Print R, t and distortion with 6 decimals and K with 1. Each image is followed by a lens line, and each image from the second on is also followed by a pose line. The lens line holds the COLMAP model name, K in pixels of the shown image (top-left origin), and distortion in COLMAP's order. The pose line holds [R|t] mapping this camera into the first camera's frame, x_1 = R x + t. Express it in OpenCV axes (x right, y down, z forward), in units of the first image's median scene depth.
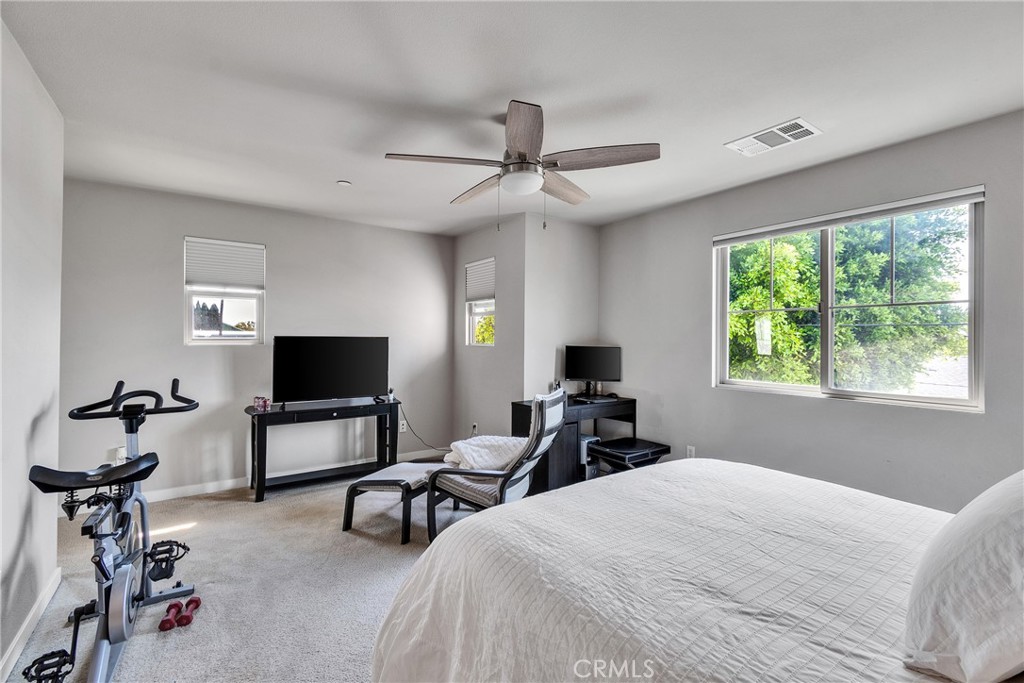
lens RADIAL K [[449.5, 0, 515.7], [0, 449.5, 338.6], [0, 0, 1]] dist [0.002620, -0.001142]
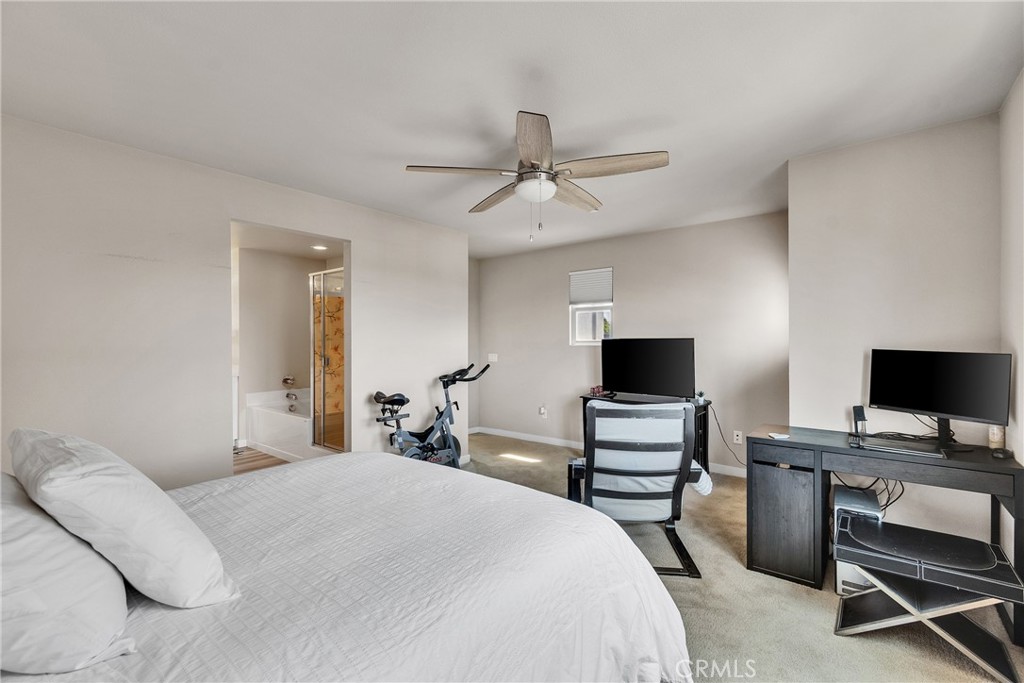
lens RADIAL K [[449.5, 0, 515.7], [0, 449.5, 338.6], [0, 0, 1]] dist [0.002620, -0.001142]
pose [[0.267553, -0.010456, -0.963487, 0.618281], [0.009040, 0.999924, -0.008341, 0.002514], [0.963501, -0.006479, 0.267627, 0.412639]]
